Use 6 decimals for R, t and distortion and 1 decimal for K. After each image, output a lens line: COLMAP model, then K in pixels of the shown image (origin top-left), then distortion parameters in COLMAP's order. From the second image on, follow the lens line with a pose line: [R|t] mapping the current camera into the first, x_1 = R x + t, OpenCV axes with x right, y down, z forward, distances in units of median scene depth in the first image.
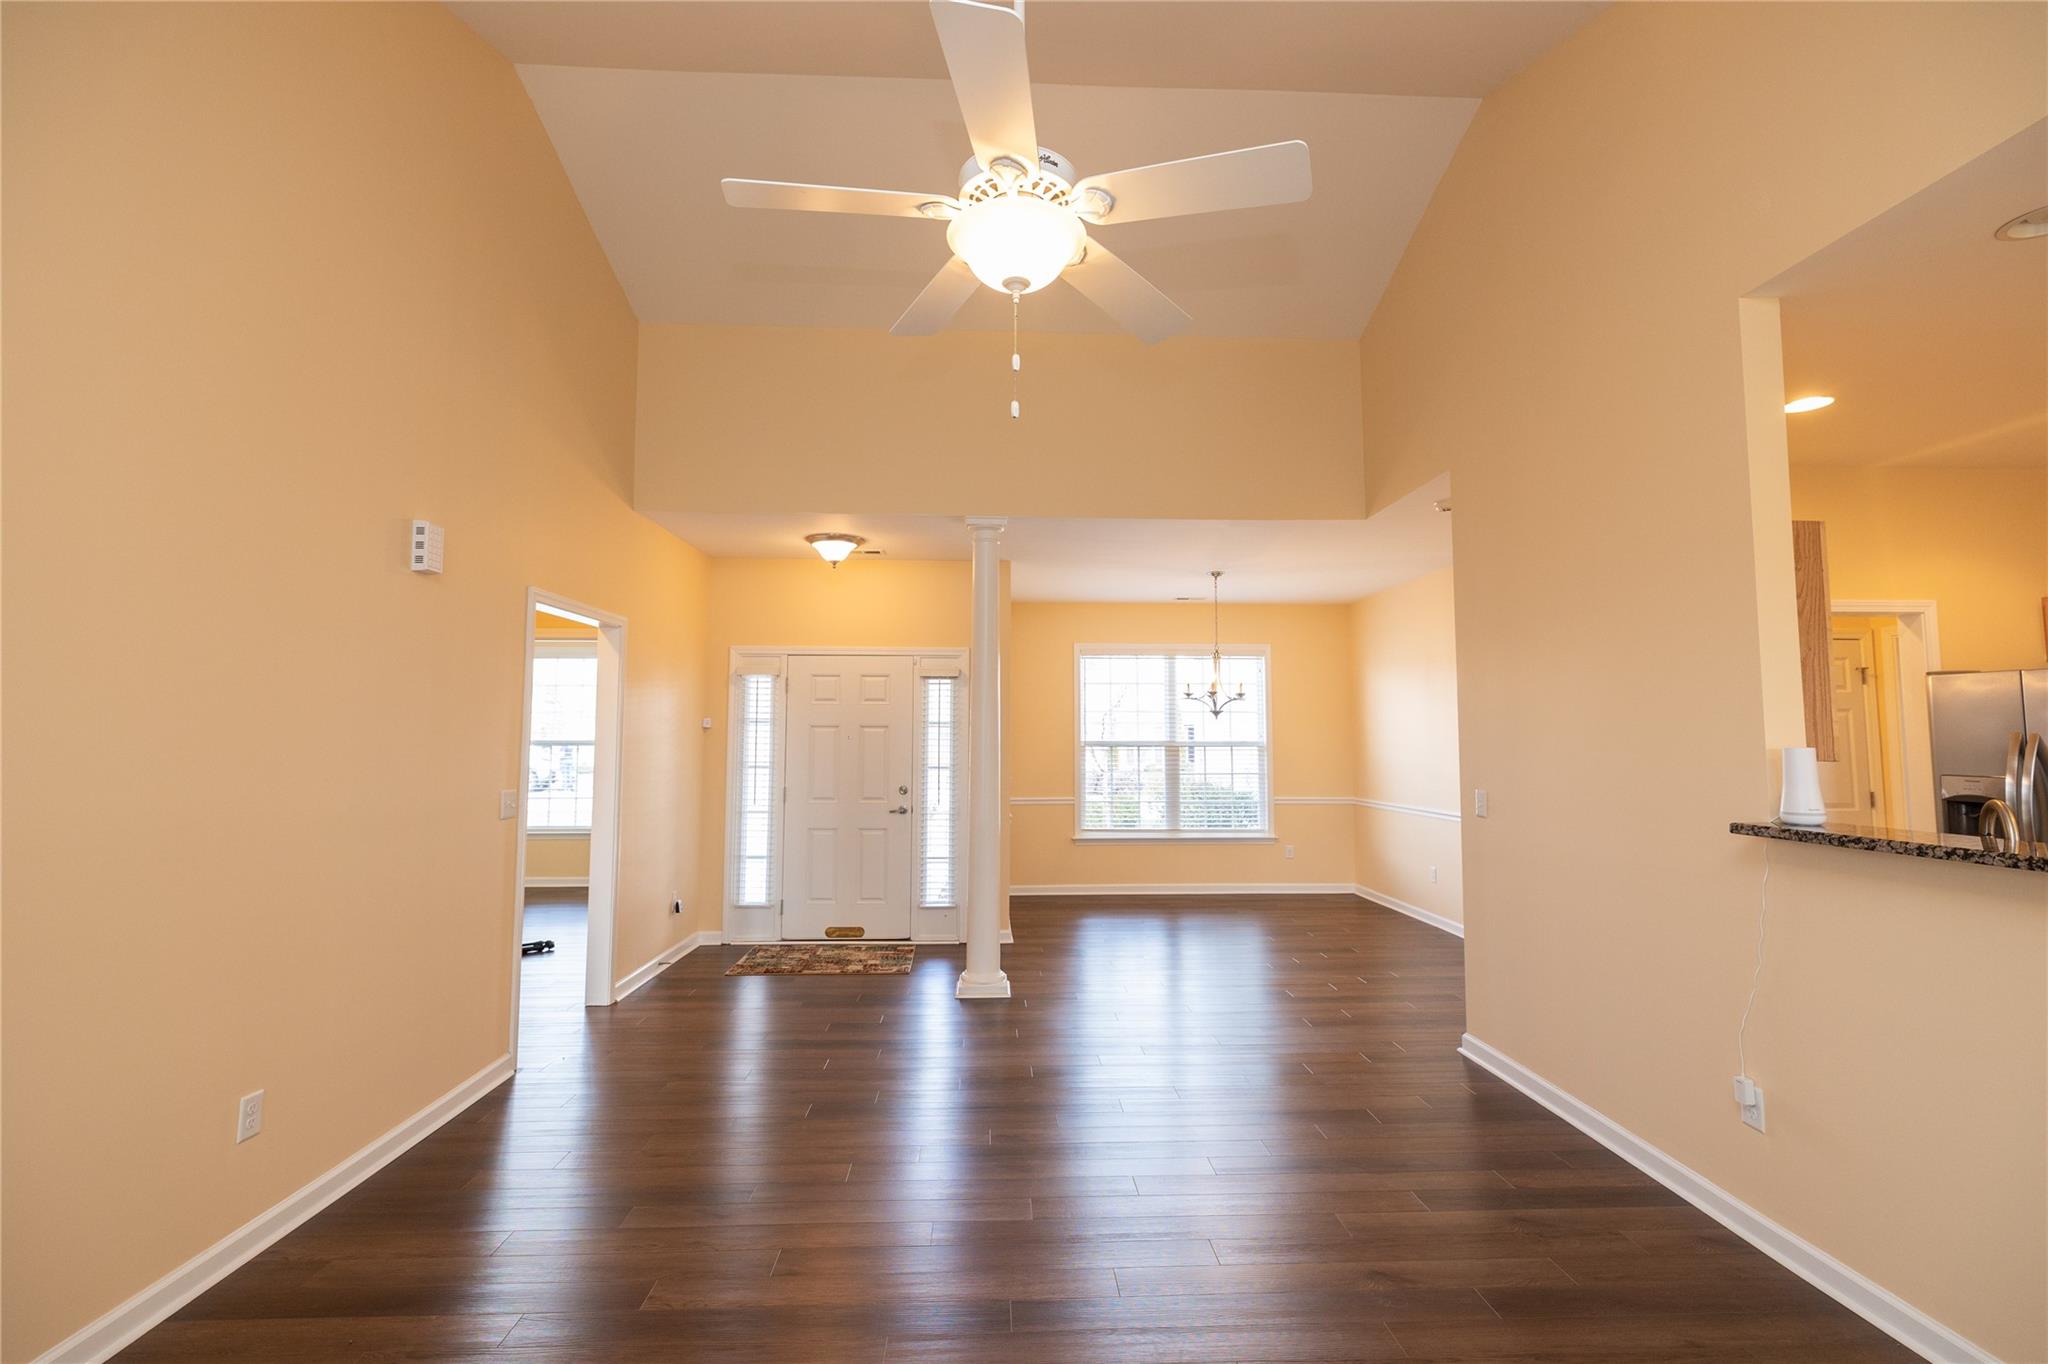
lens RADIAL K [[861.4, 0, 1013.4], [0, 861.4, 687.6], [0, 0, 1]] dist [0.002172, 0.000520]
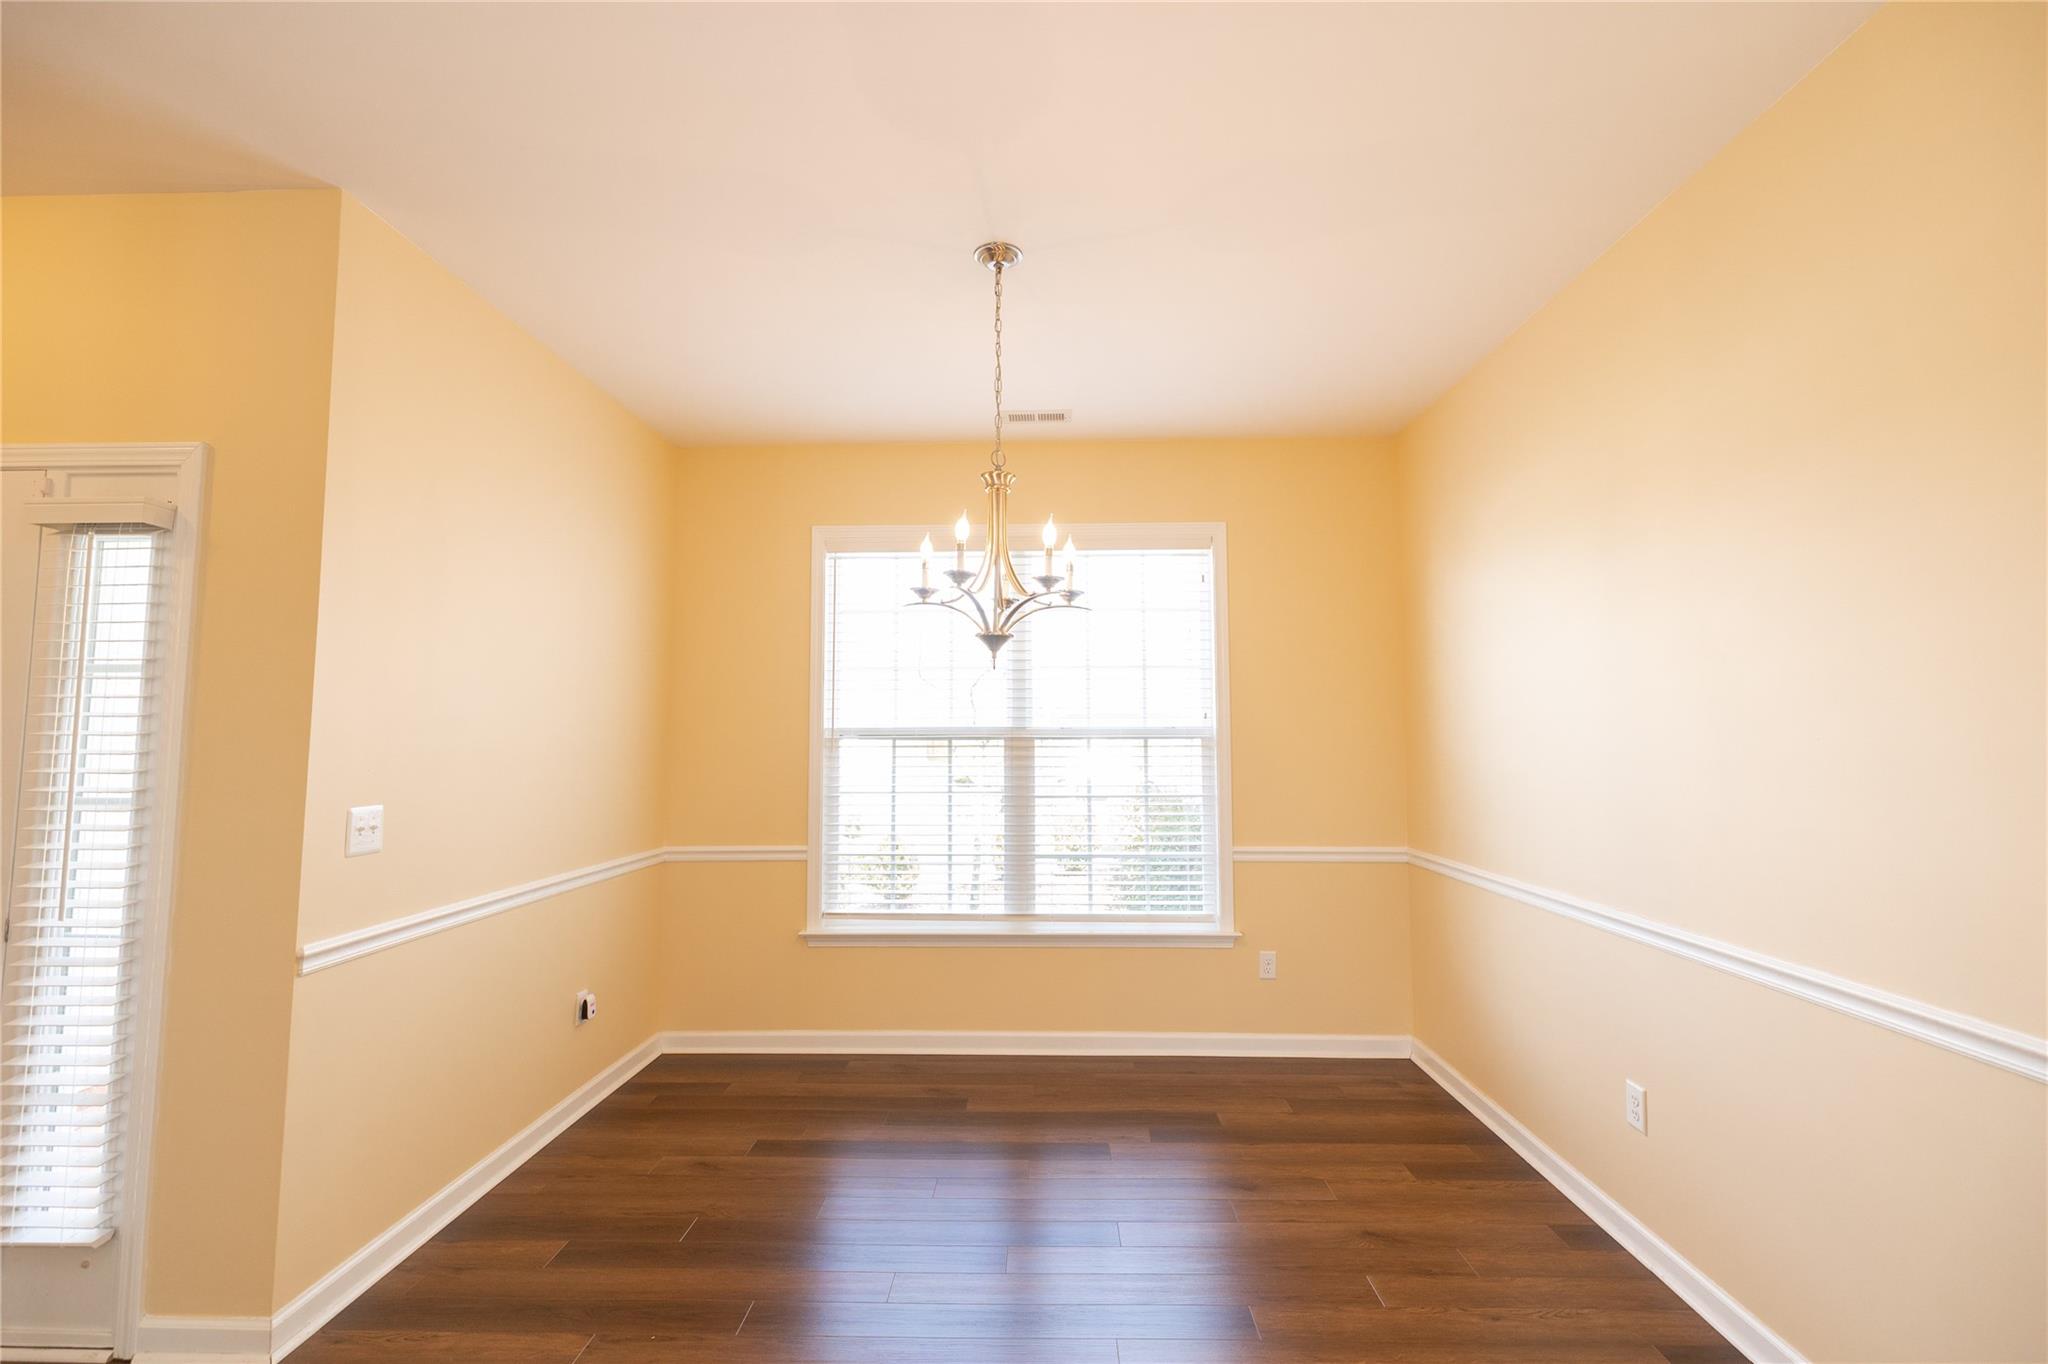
lens RADIAL K [[861.4, 0, 1027.7], [0, 861.4, 682.2], [0, 0, 1]] dist [0.002172, 0.000520]
pose [[0.998177, -0.008442, -0.059757, 0.220403], [0.008221, 0.999958, -0.003940, 0.039099], [0.059788, 0.003441, 0.998205, 0.528109]]
